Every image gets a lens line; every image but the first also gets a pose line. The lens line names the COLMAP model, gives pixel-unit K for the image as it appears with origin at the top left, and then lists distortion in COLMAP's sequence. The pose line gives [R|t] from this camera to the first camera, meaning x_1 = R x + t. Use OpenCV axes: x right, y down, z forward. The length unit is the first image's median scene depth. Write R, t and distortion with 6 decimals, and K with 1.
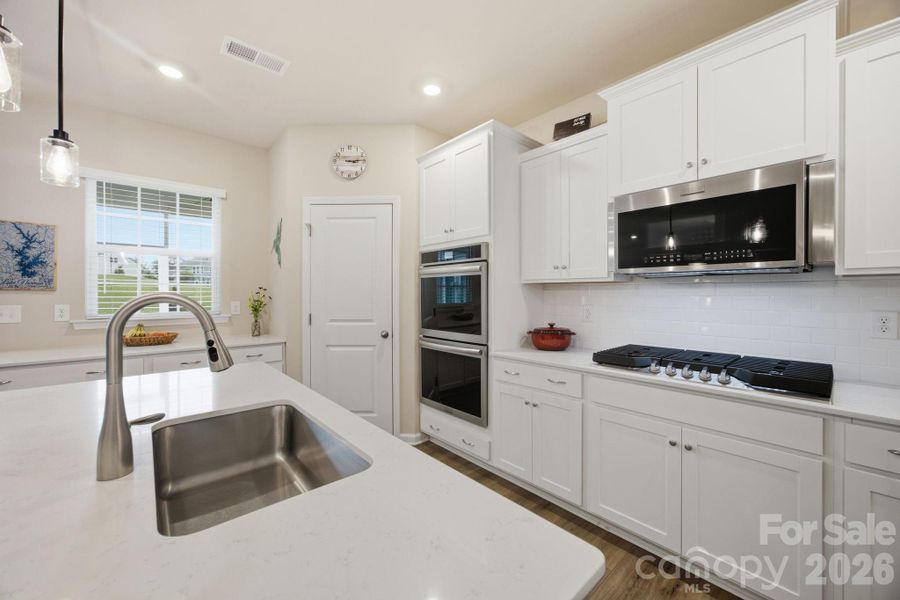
lens RADIAL K [[349.0, 0, 455.4], [0, 349.0, 296.4], [0, 0, 1]] dist [-0.017671, 0.000906]
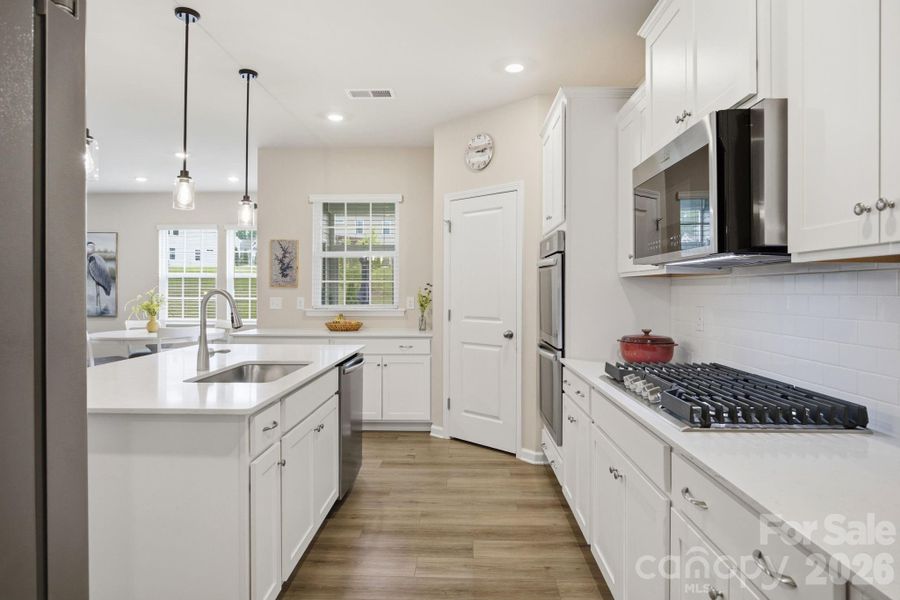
lens RADIAL K [[520.5, 0, 448.0], [0, 520.5, 289.7], [0, 0, 1]] dist [-0.007959, 0.000179]
pose [[0.724695, 0.001369, -0.689069, 0.664922], [-0.006774, 0.999964, -0.005137, 0.000102], [0.689037, 0.008391, 0.724678, -0.100612]]
